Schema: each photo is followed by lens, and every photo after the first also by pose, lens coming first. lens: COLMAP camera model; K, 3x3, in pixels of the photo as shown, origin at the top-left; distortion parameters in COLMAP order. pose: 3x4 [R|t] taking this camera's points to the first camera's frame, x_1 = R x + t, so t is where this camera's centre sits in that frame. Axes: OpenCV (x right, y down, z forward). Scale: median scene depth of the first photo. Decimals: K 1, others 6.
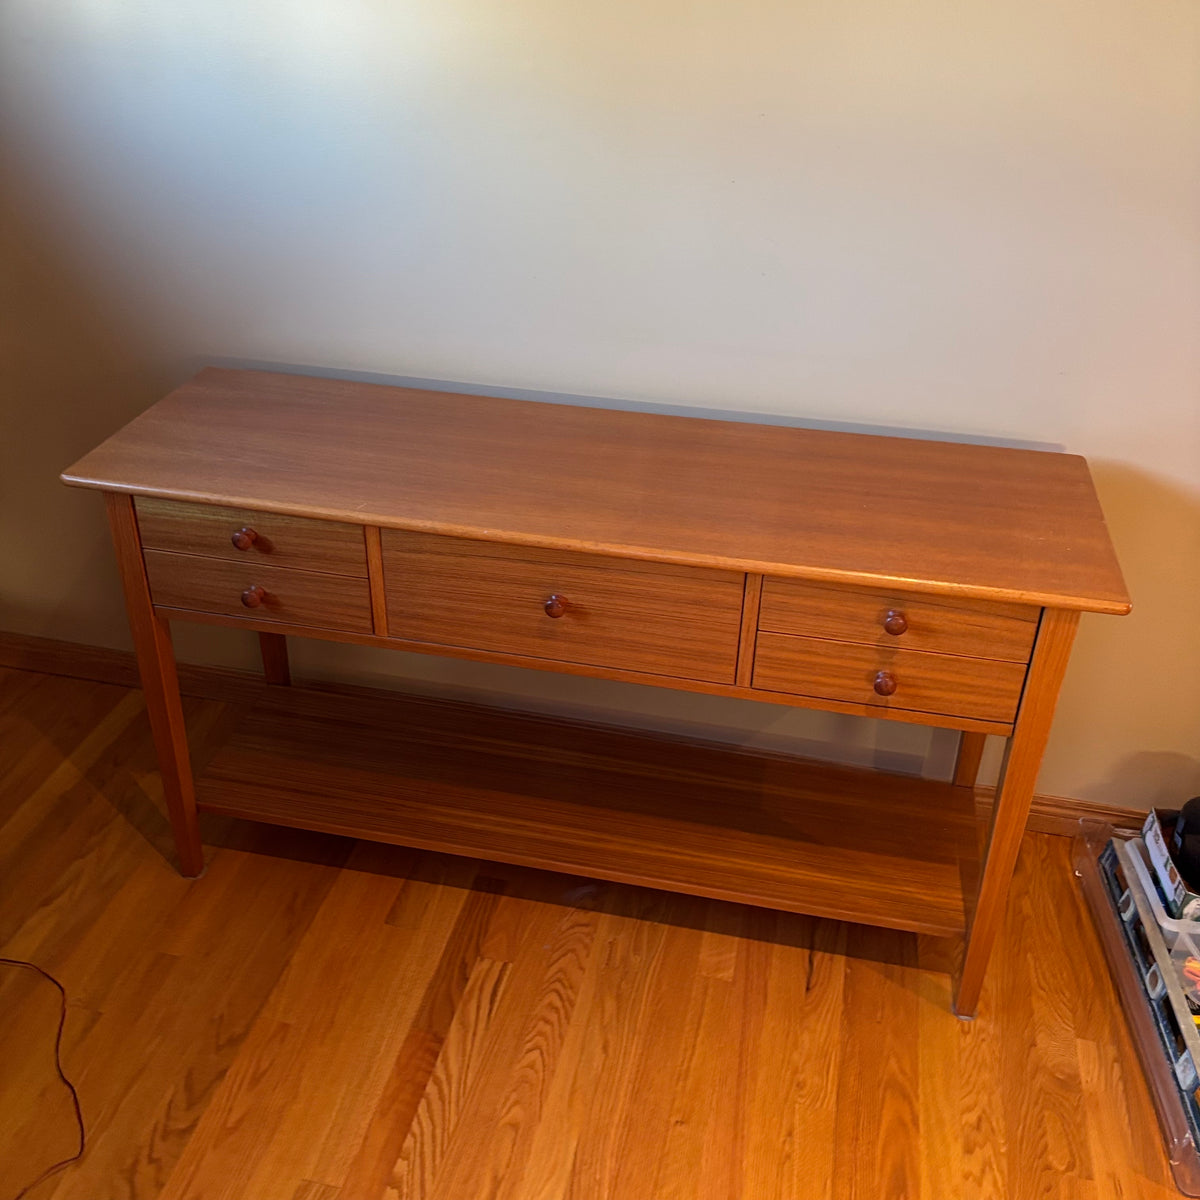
lens RADIAL K [[1231.0, 0, 597.4], [0, 1231.0, 587.2], [0, 0, 1]] dist [0.077291, -0.083976]
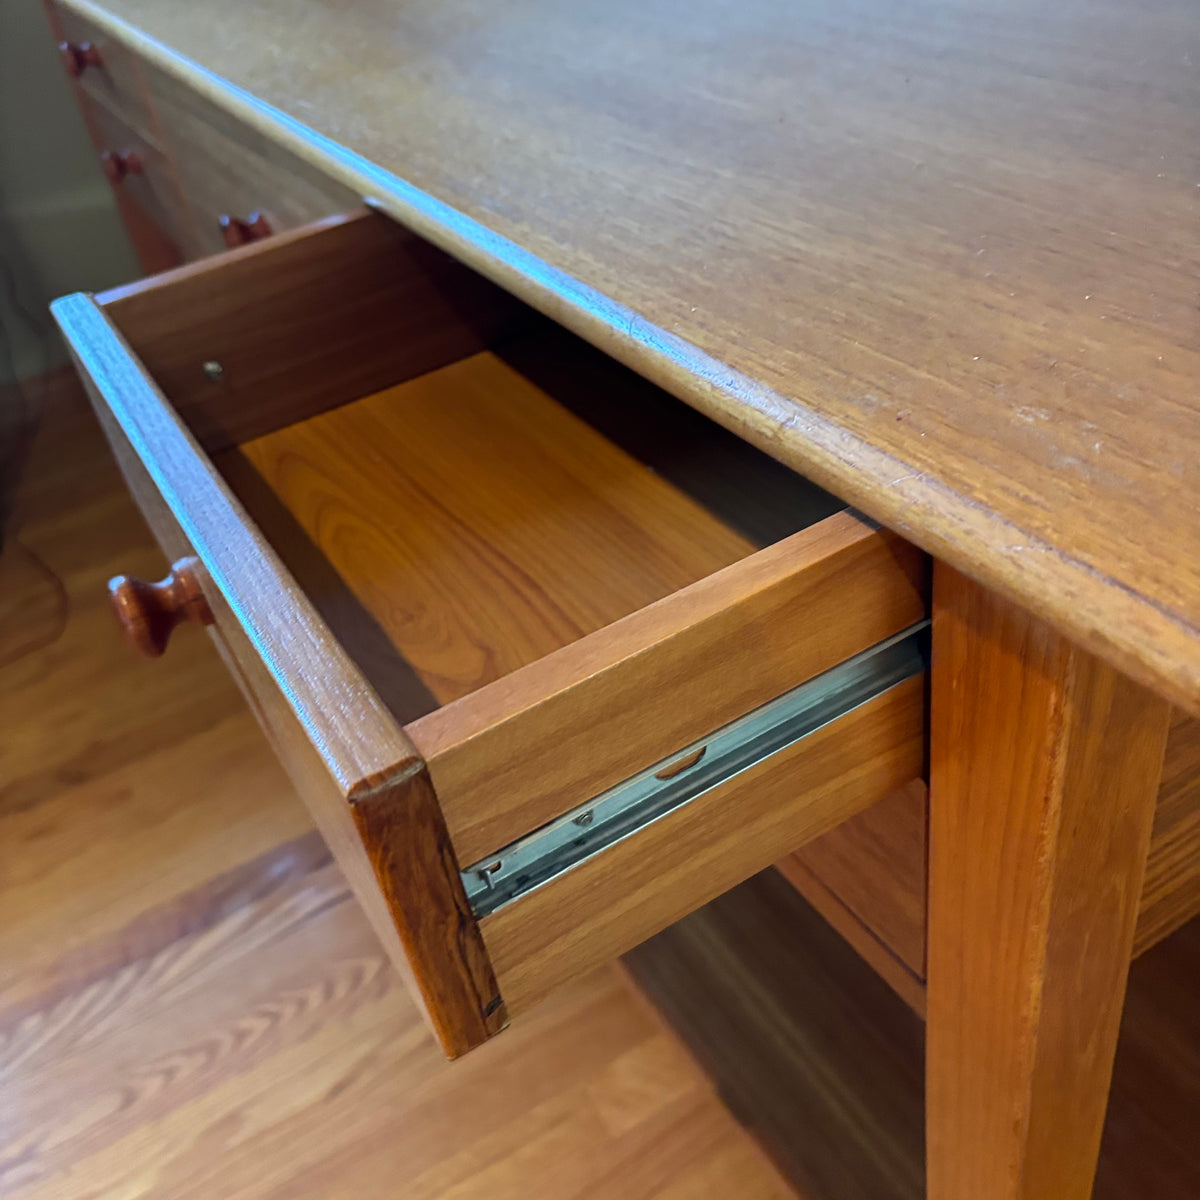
lens RADIAL K [[1231.0, 0, 597.4], [0, 1231.0, 587.2], [0, 0, 1]] dist [0.077291, -0.083976]
pose [[0.663713, 0.347499, -0.662367, 0.377785], [-0.242145, 0.937667, 0.249293, -0.009165], [0.707708, -0.005070, 0.706486, 0.689170]]
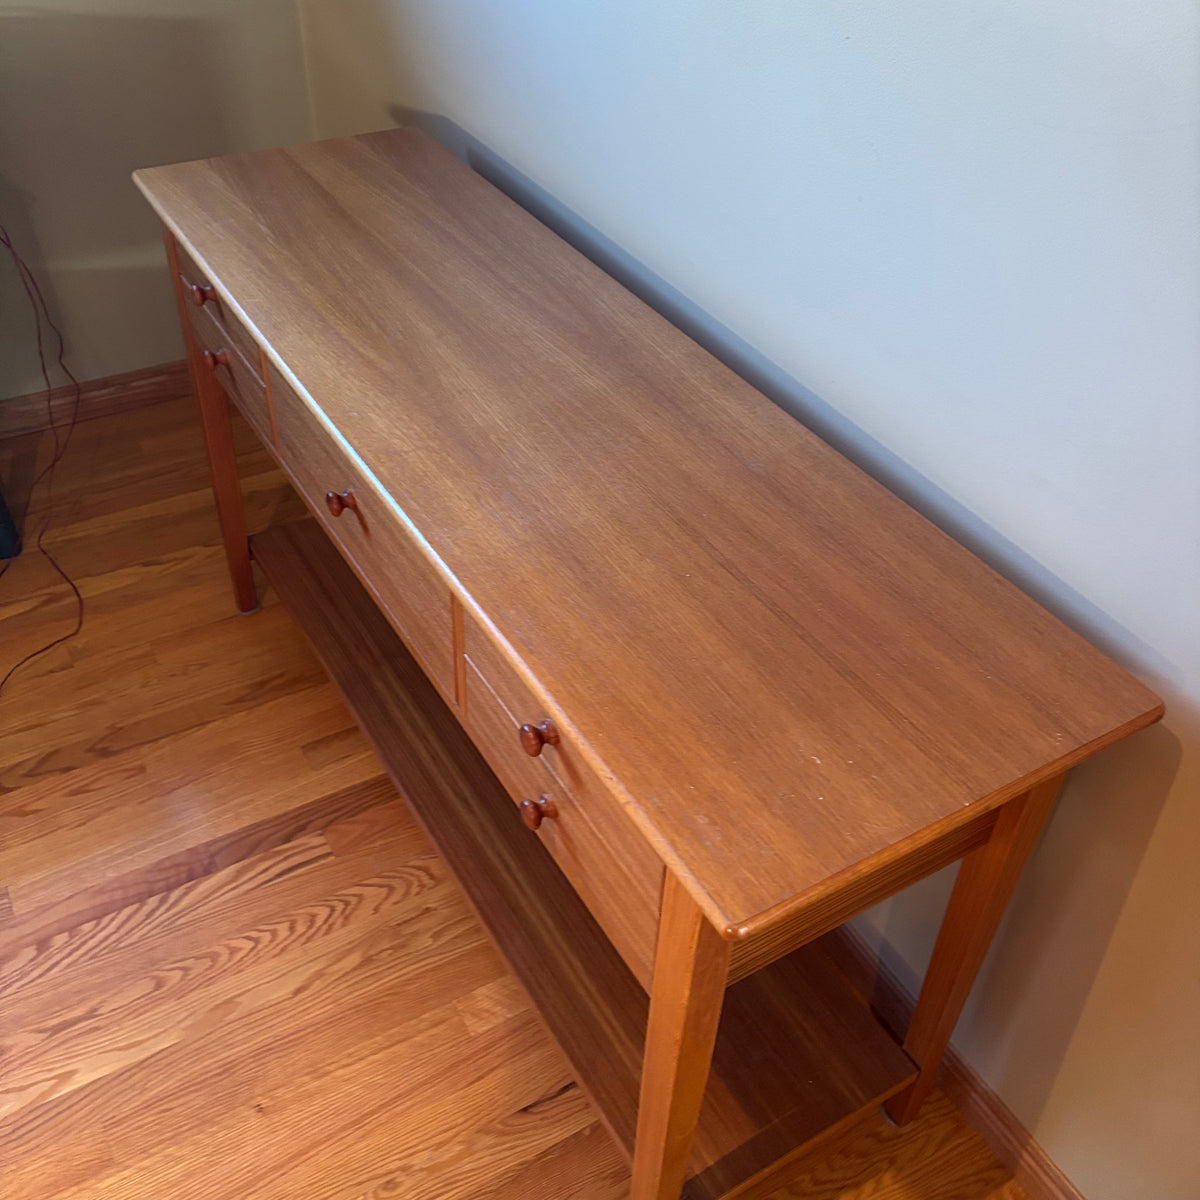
lens RADIAL K [[1219.9, 0, 582.1], [0, 1219.9, 599.9], [0, 0, 1]] dist [0.010281, 0.033886]
pose [[0.678235, 0.479231, -0.557078, 0.494368], [-0.397400, 0.876869, 0.270505, -0.187341], [0.618119, 0.037917, 0.785170, 0.433708]]
